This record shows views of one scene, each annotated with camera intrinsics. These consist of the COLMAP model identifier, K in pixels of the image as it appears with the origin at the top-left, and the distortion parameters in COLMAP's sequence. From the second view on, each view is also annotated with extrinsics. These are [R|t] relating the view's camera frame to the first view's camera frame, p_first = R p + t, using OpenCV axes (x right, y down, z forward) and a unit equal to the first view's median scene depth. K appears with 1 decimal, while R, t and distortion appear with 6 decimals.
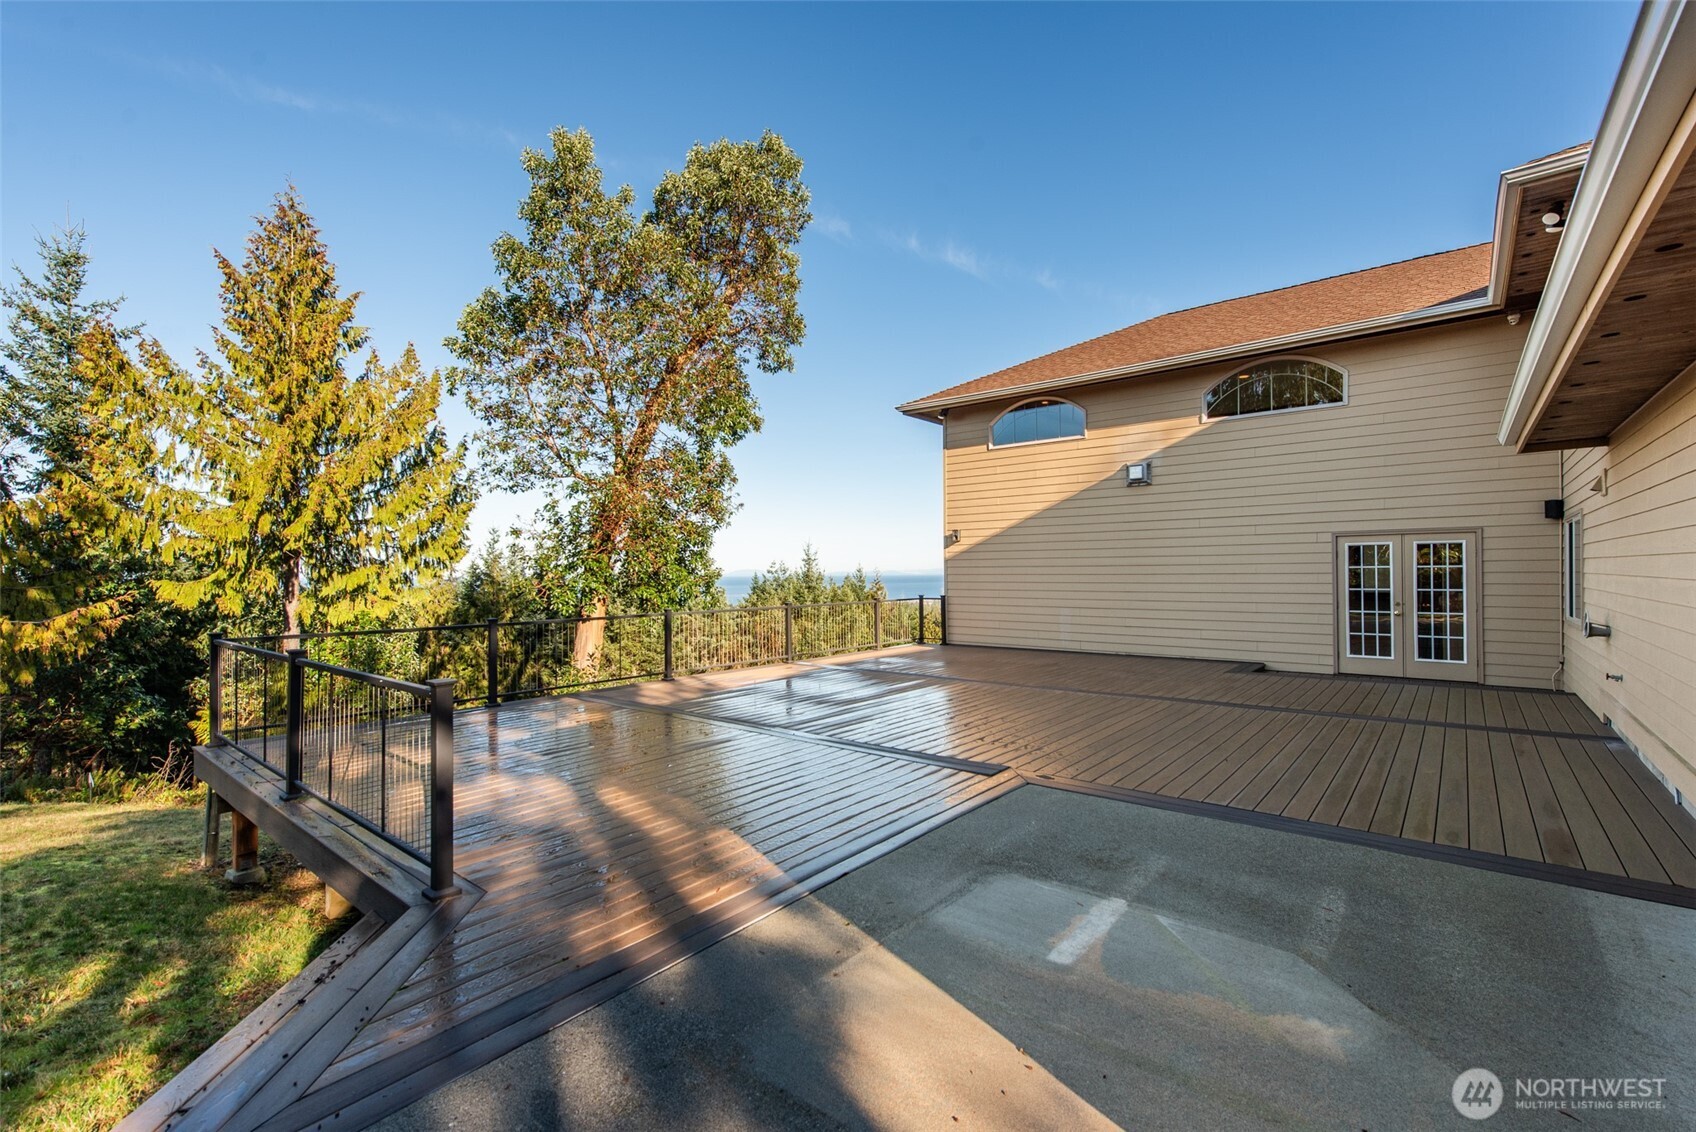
lens RADIAL K [[732.8, 0, 847.2], [0, 732.8, 567.4], [0, 0, 1]] dist [0.000572, 0.000063]
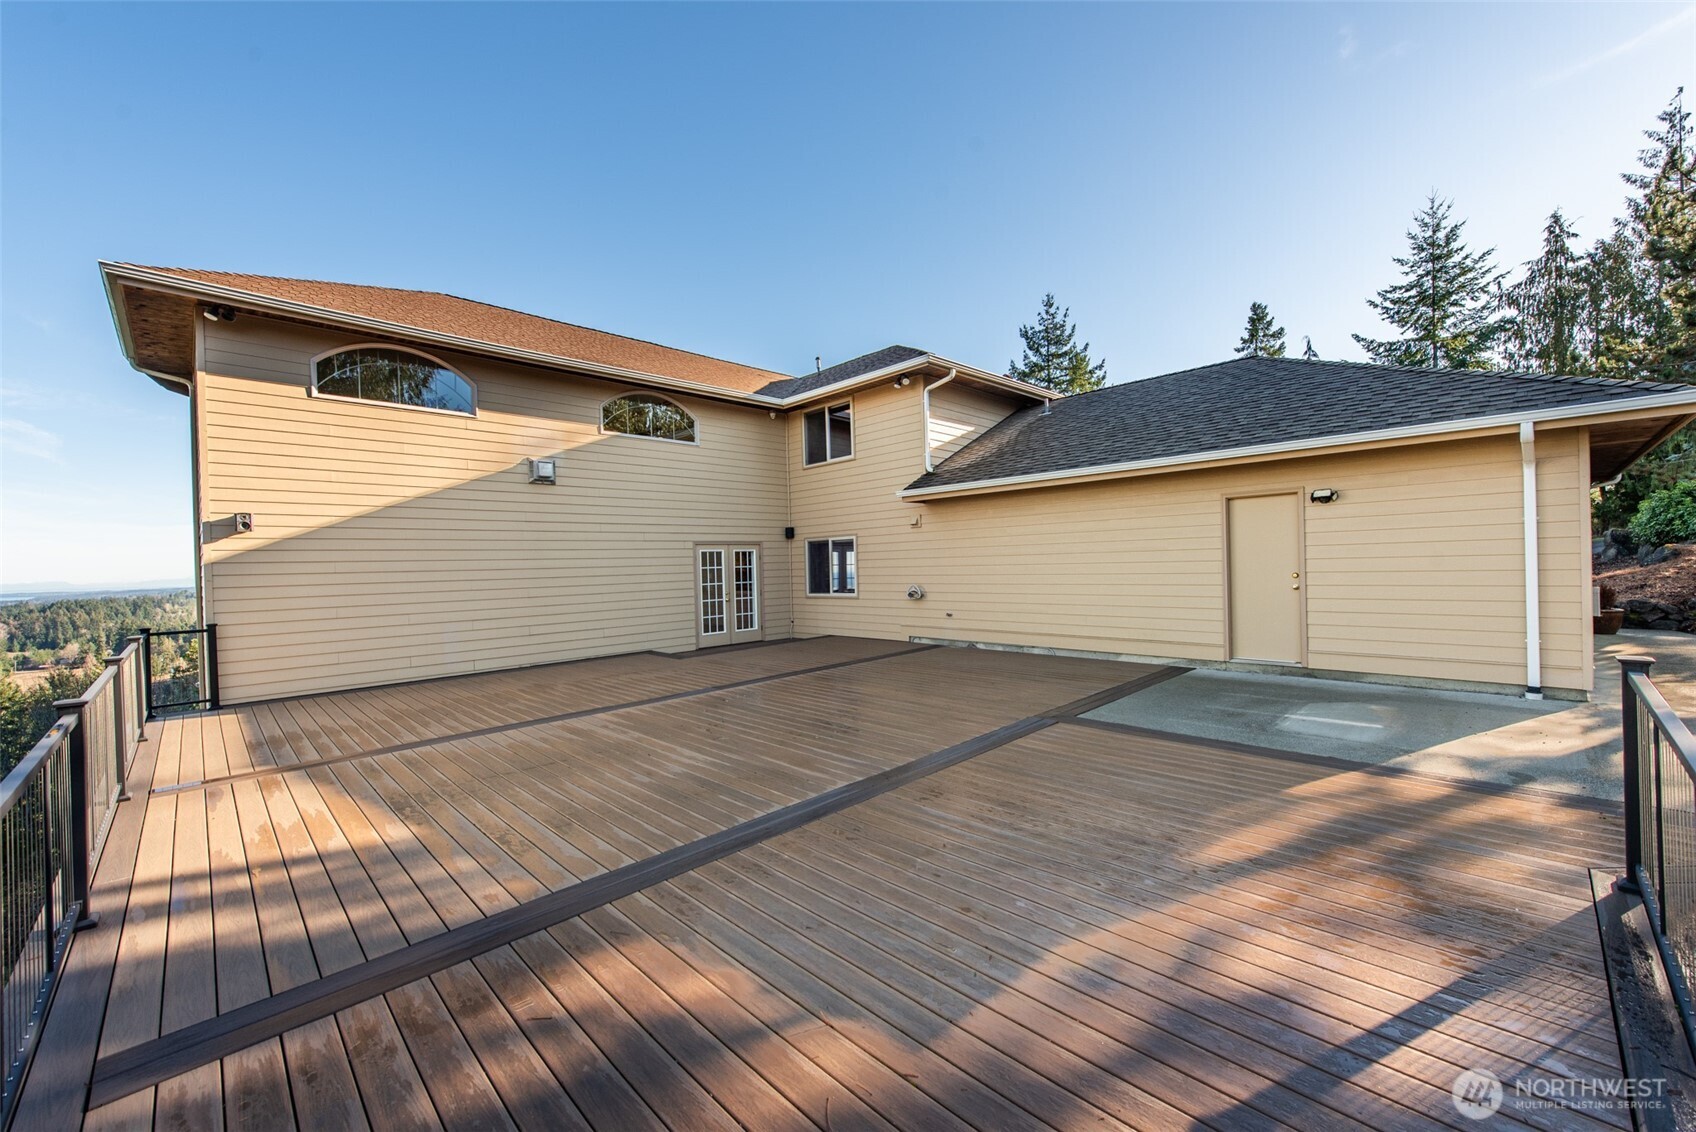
lens RADIAL K [[661.5, 0, 848.9], [0, 661.5, 565.6], [0, 0, 1]] dist [0.008837, -0.000157]
pose [[0.084955, 0.000703, 0.996385, -0.492948], [0.019076, 0.999815, -0.002332, 0.003606], [-0.996202, 0.019205, 0.084926, 0.633249]]
